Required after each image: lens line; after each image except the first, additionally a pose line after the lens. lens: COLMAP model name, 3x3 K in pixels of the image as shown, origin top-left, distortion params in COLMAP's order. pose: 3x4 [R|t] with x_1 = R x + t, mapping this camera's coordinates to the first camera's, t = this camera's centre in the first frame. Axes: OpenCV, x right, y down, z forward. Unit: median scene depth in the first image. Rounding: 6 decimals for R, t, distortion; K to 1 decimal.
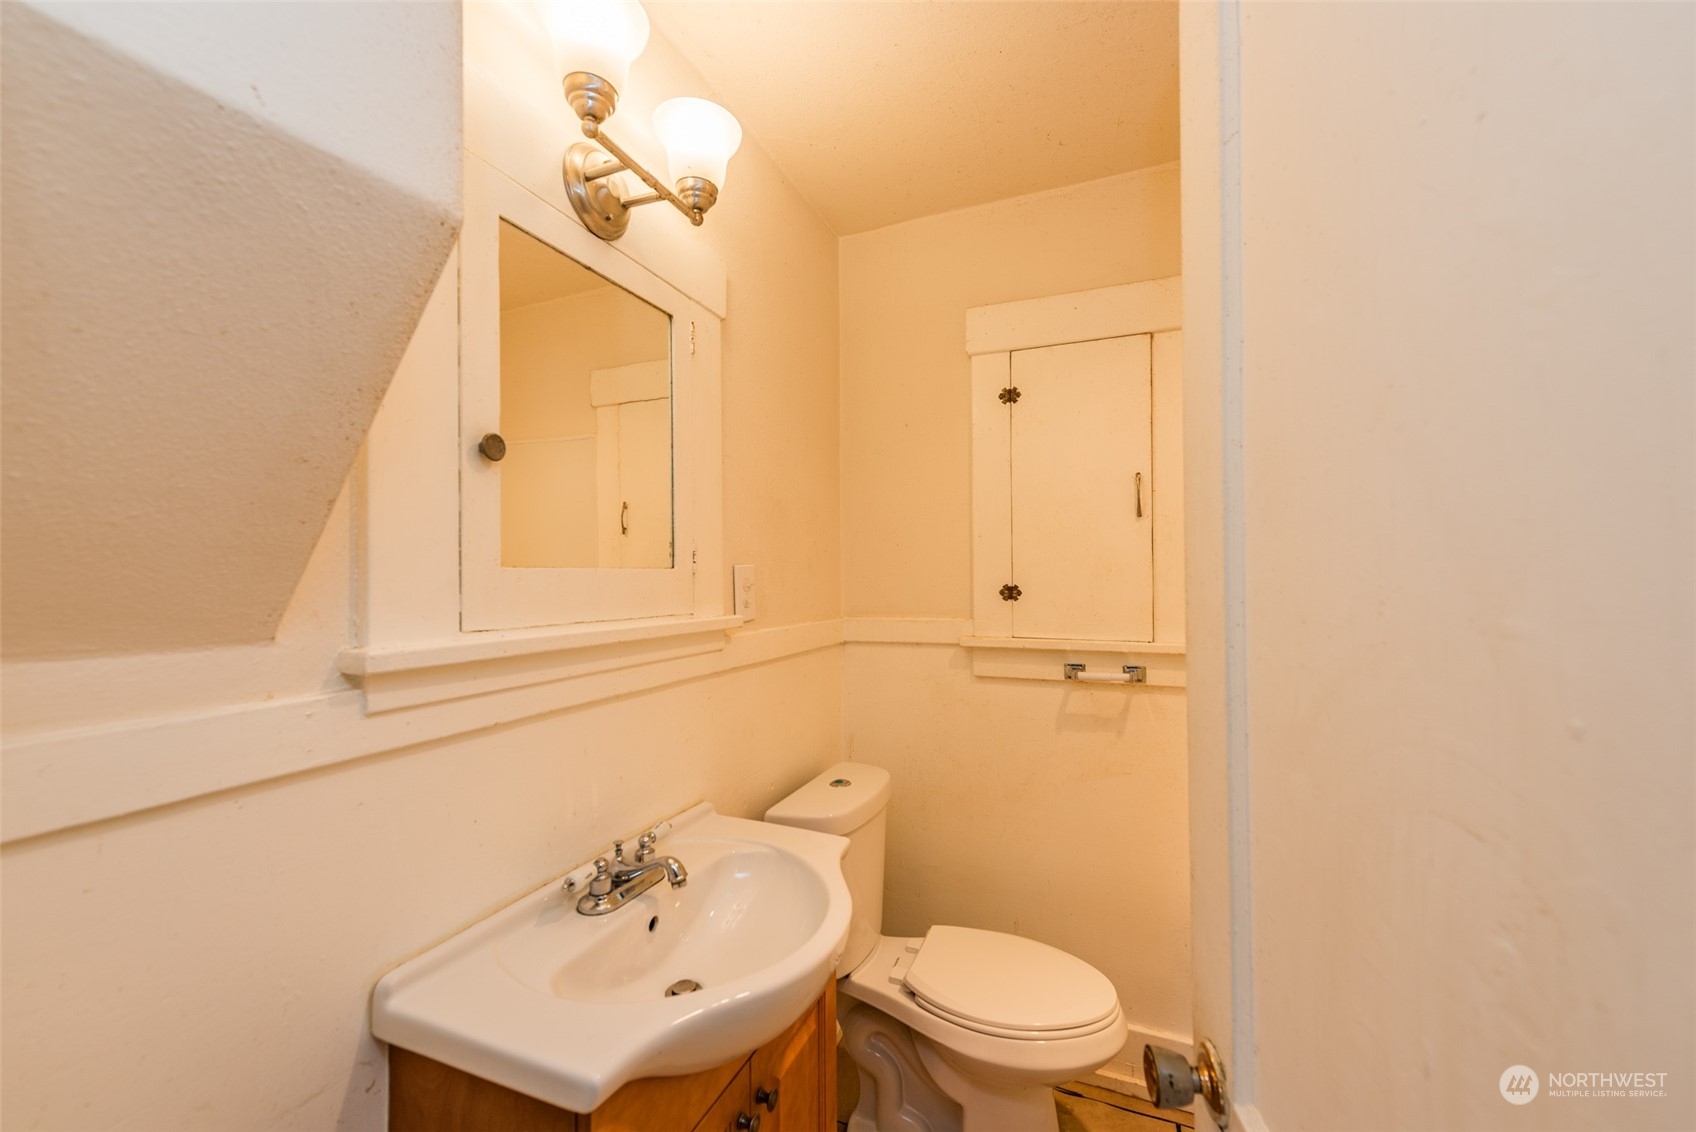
lens RADIAL K [[661.2, 0, 842.0], [0, 661.2, 568.8], [0, 0, 1]] dist [0.014655, -0.004553]
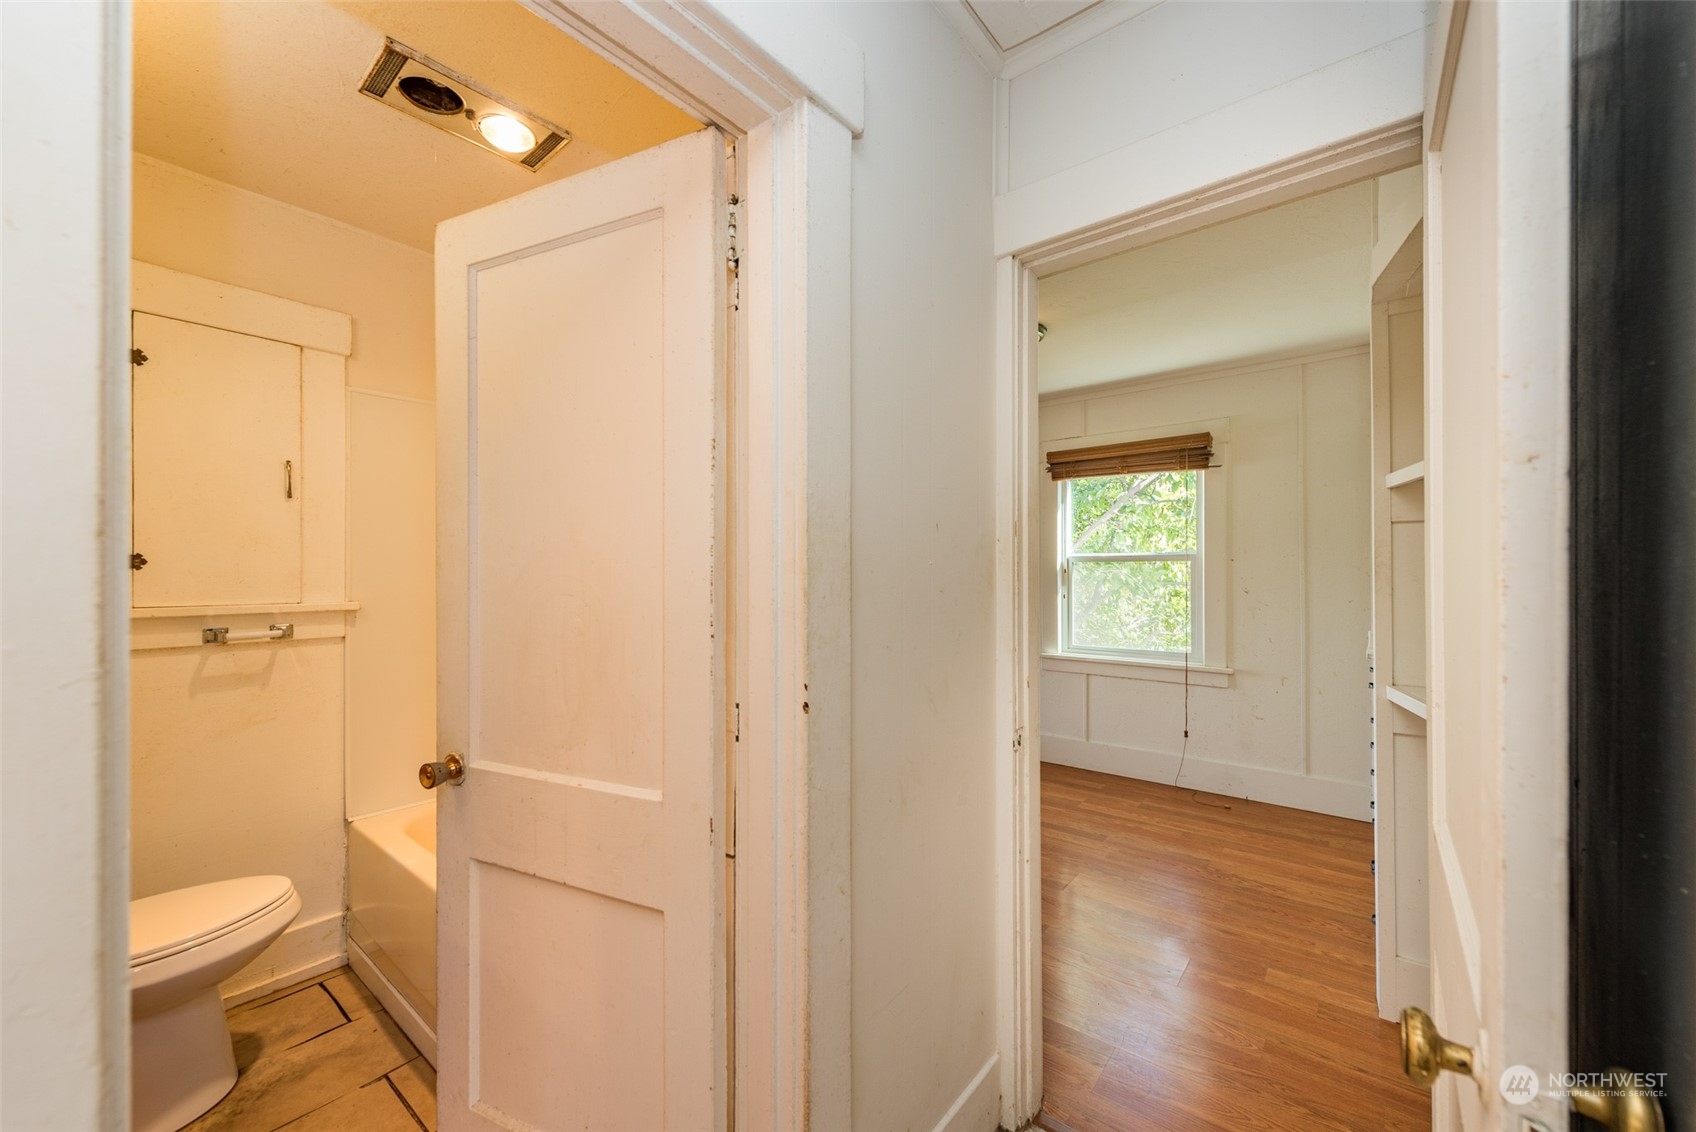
lens RADIAL K [[661.2, 0, 844.4], [0, 661.2, 571.2], [0, 0, 1]] dist [0.014655, -0.004553]
pose [[0.282896, 0.006307, 0.959130, -0.399563], [-0.010785, 0.999936, -0.003394, 0.044289], [-0.959090, -0.009384, 0.282946, -0.279624]]
